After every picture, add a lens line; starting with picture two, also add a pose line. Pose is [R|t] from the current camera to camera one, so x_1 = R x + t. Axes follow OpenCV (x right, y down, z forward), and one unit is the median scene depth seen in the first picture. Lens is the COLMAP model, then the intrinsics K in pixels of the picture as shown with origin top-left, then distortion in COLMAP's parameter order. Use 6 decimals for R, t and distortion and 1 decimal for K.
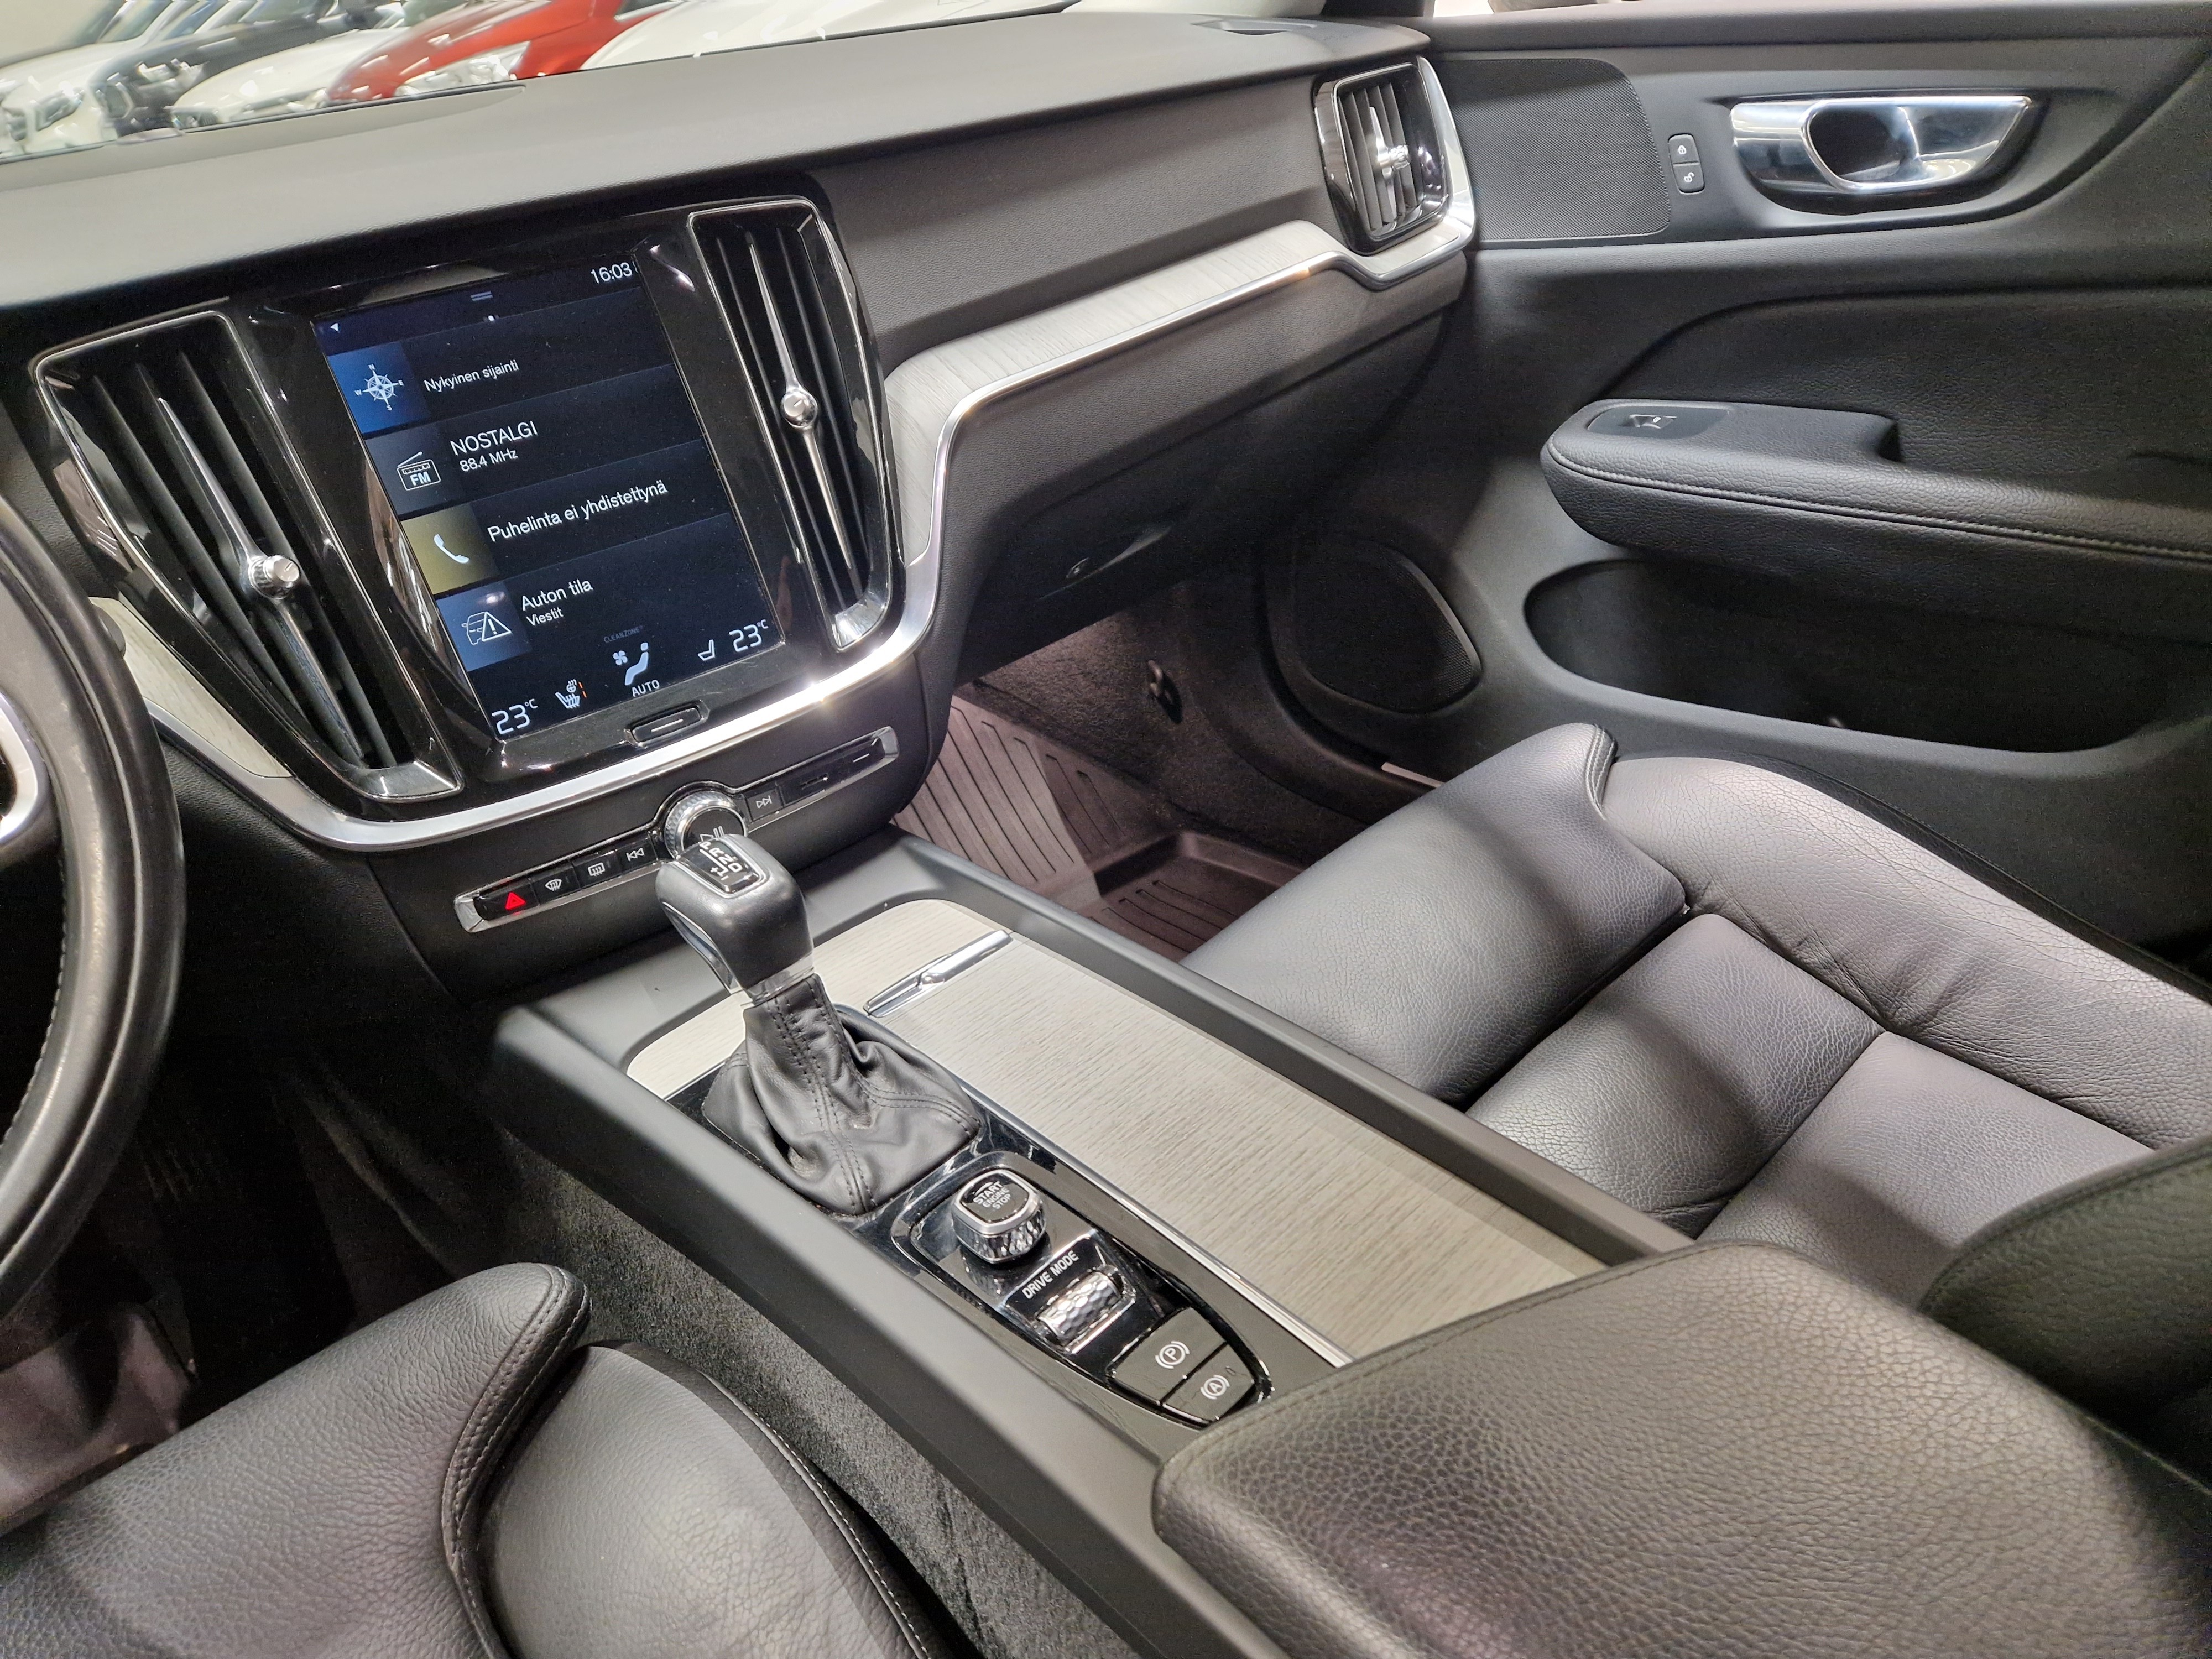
lens RADIAL K [[1477.6, 0, 1094.6], [0, 1477.6, 851.2], [0, 0, 1]] dist [0.074801, -0.076566]
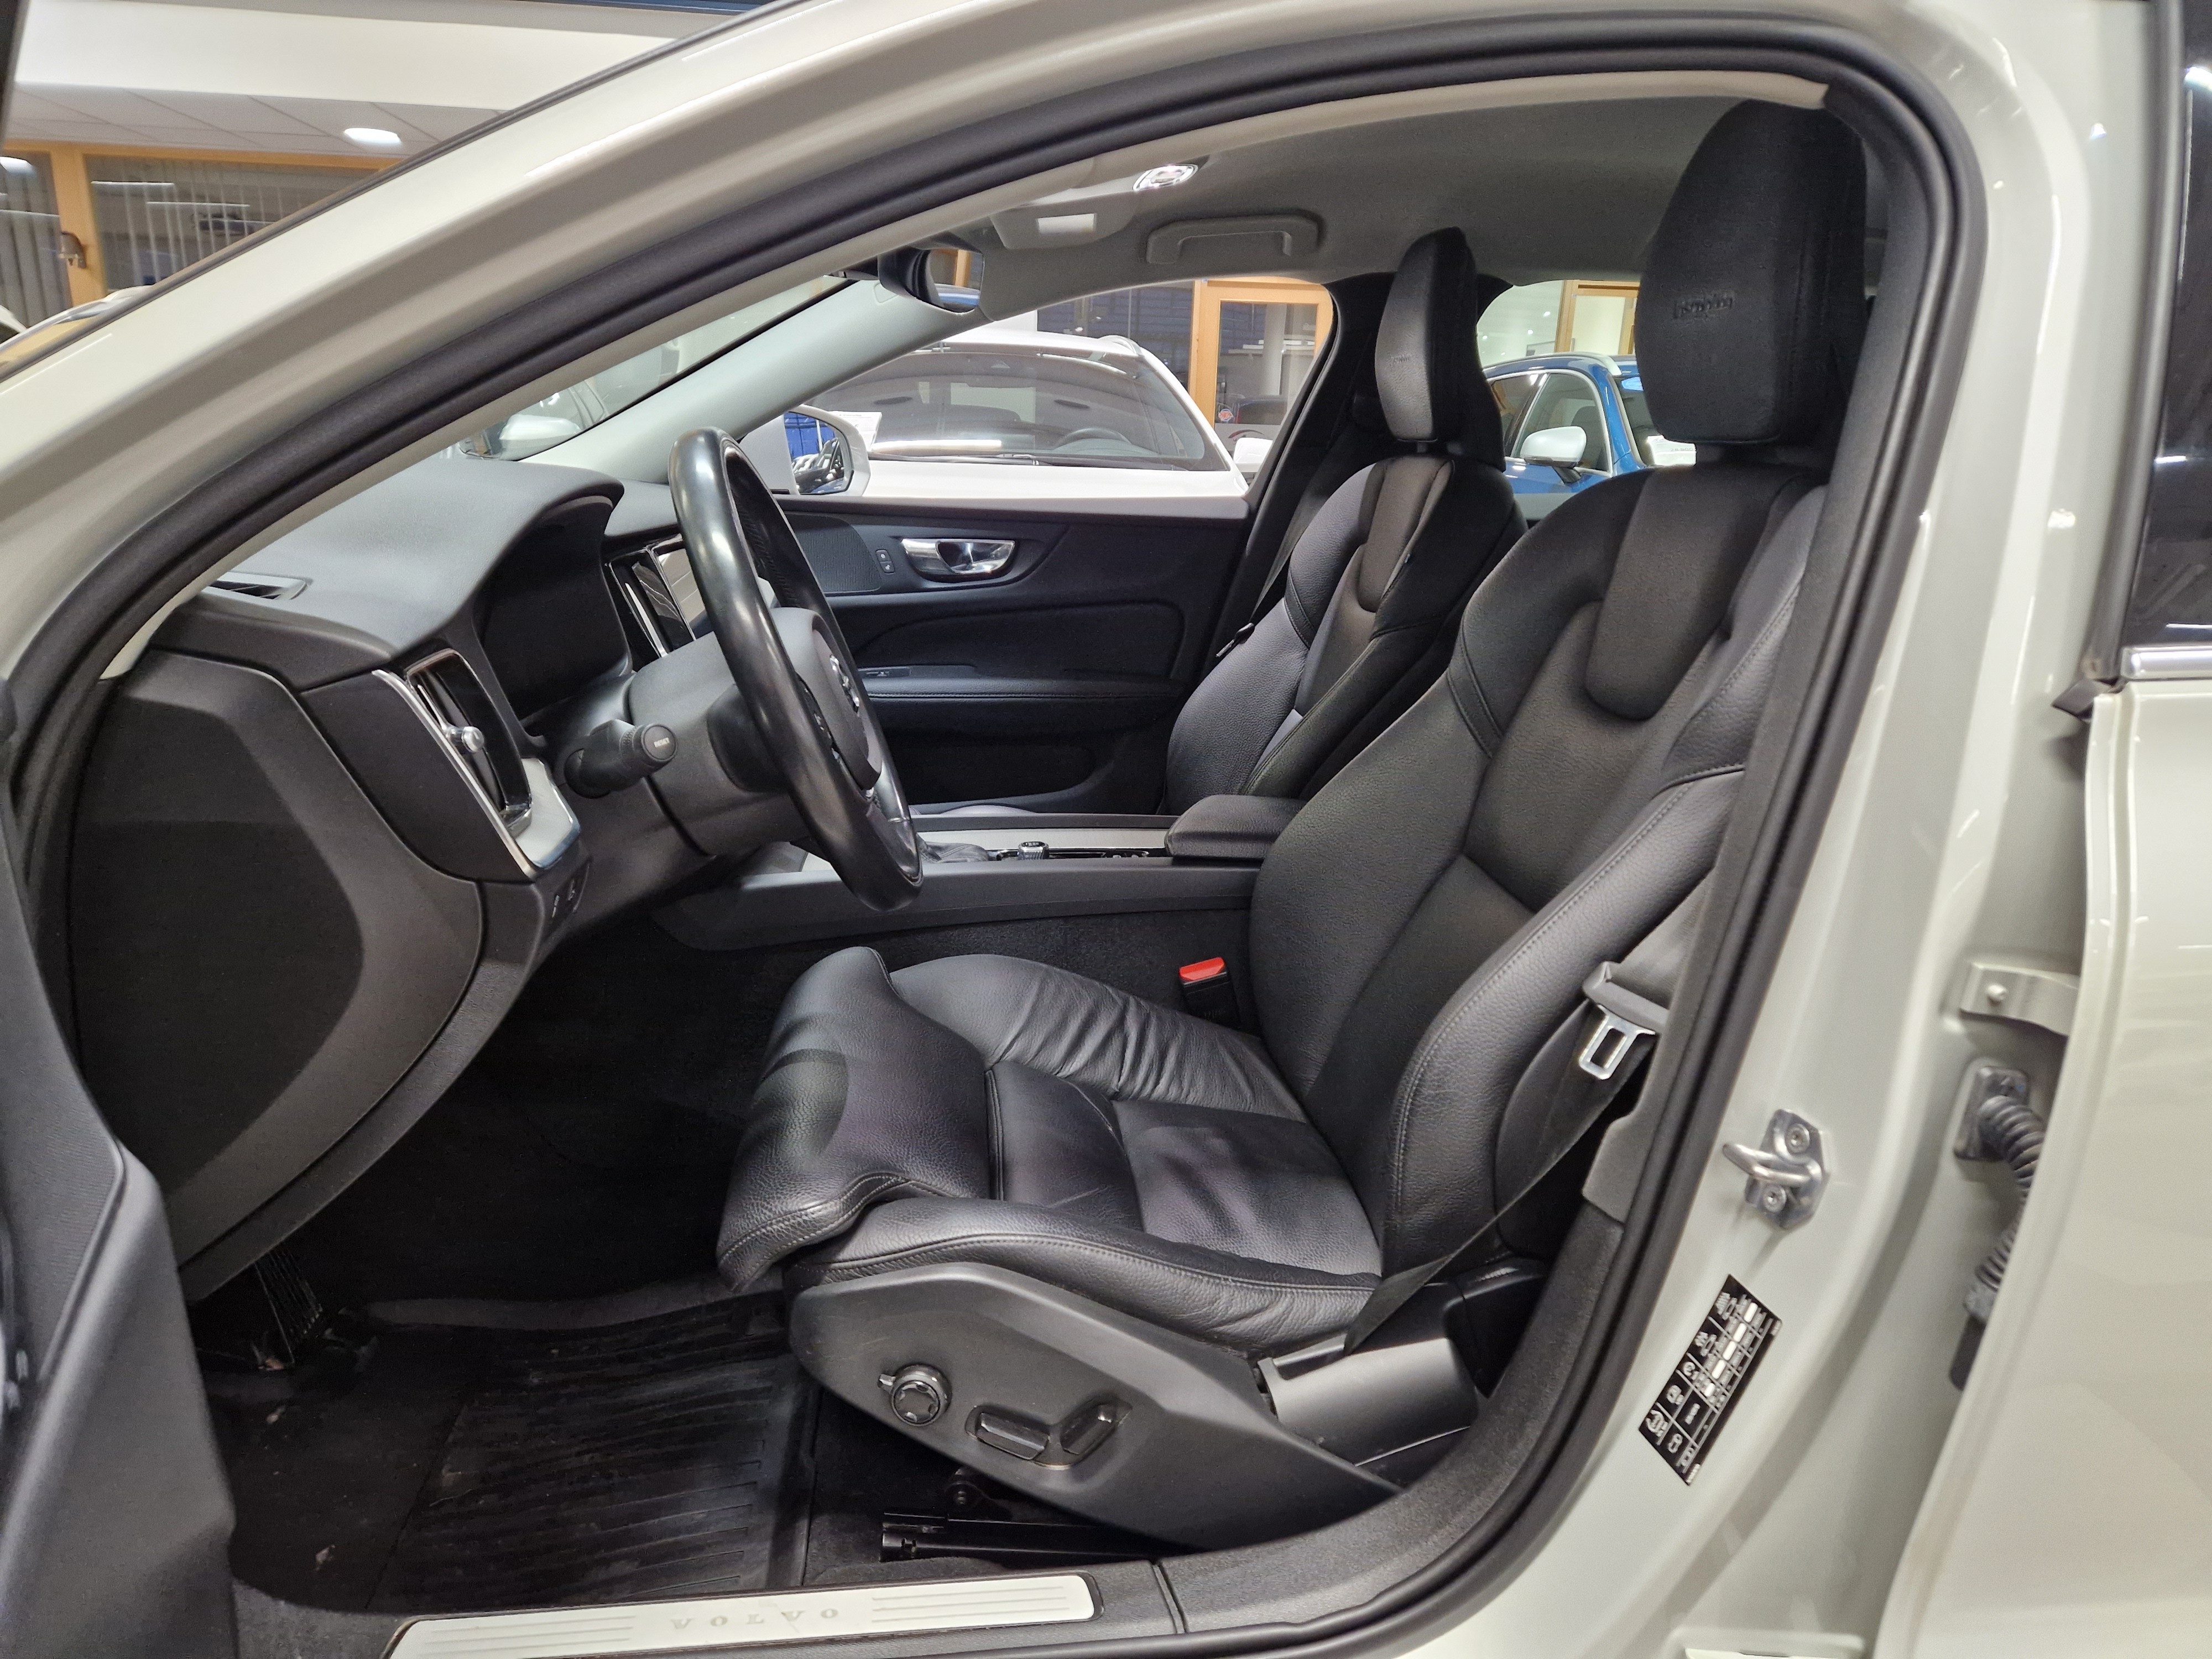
lens RADIAL K [[1477.6, 0, 1094.6], [0, 1477.6, 851.2], [0, 0, 1]] dist [0.074801, -0.076566]
pose [[0.618003, -0.106477, 0.778932, -1.617887], [0.313027, 0.942188, -0.119562, 0.440107], [-0.721170, 0.317716, 0.615605, -0.650300]]
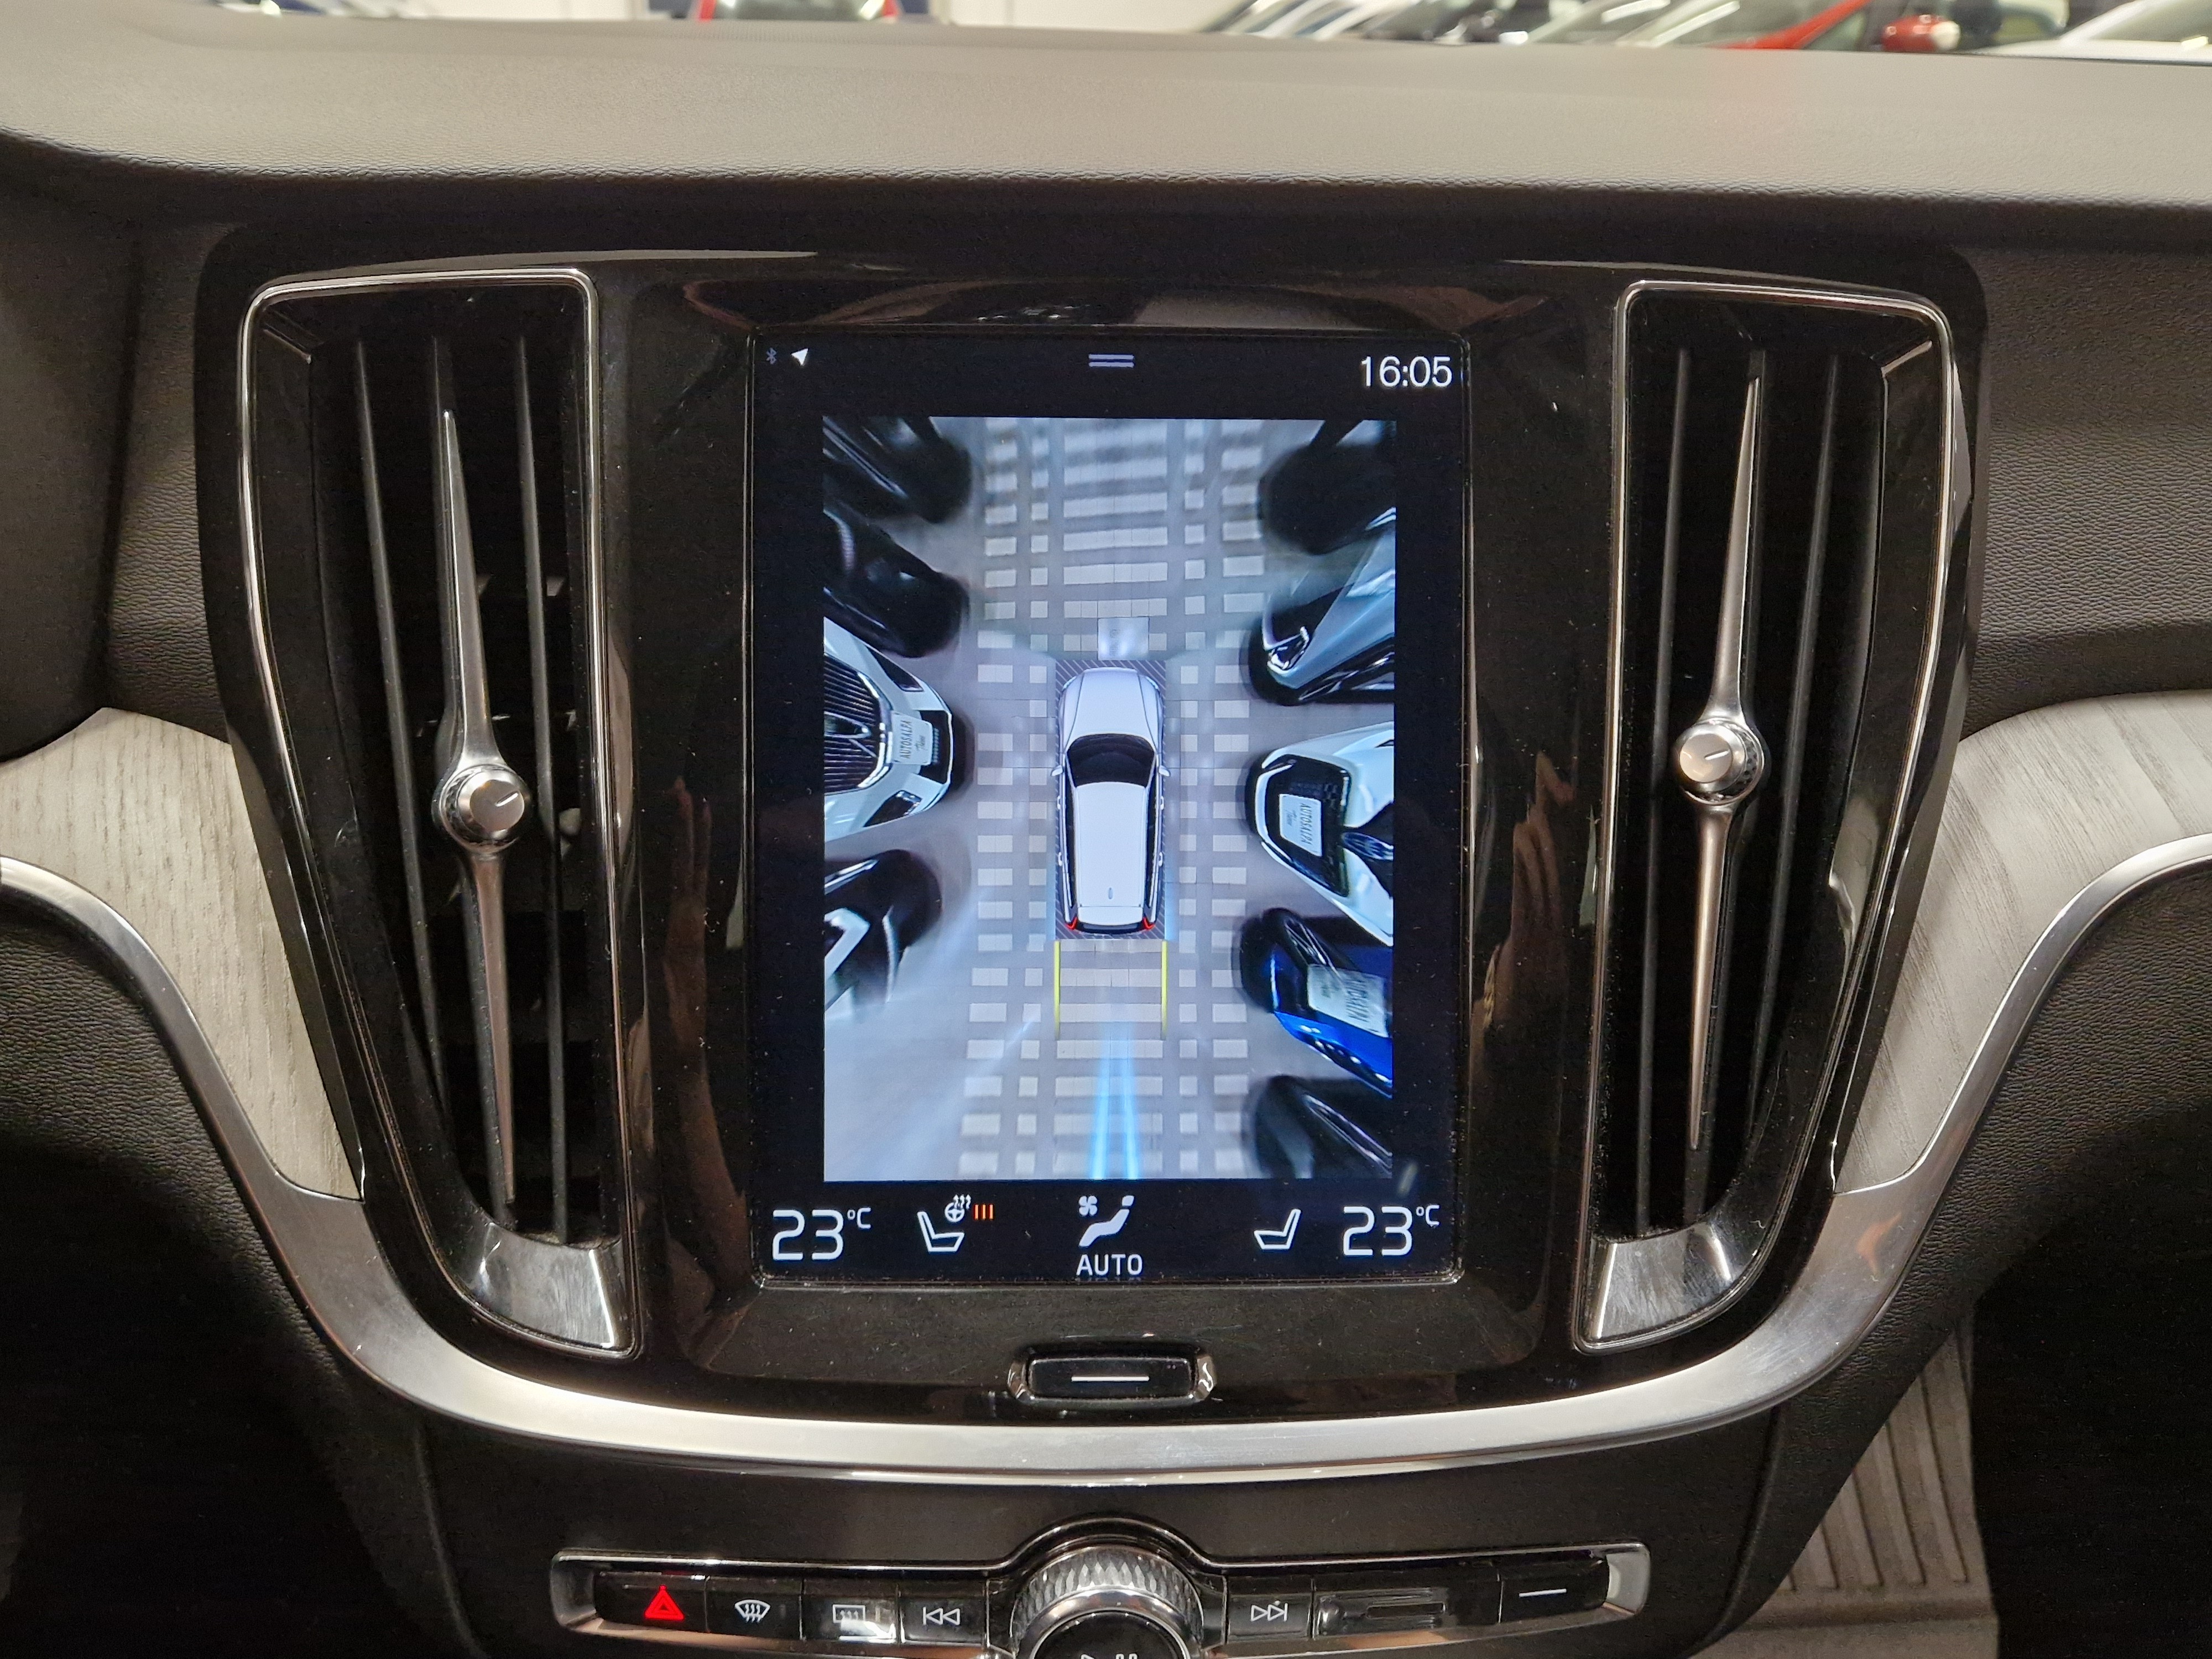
lens RADIAL K [[1803.5, 0, 1101.4], [0, 1803.5, 850.9], [0, 0, 1]] dist [0.100751, -0.124235]
pose [[0.819818, 0.336987, -0.462967, -0.097104], [-0.387065, 0.921941, -0.014343, -0.202628], [0.421995, 0.190957, 0.886259, 0.489910]]
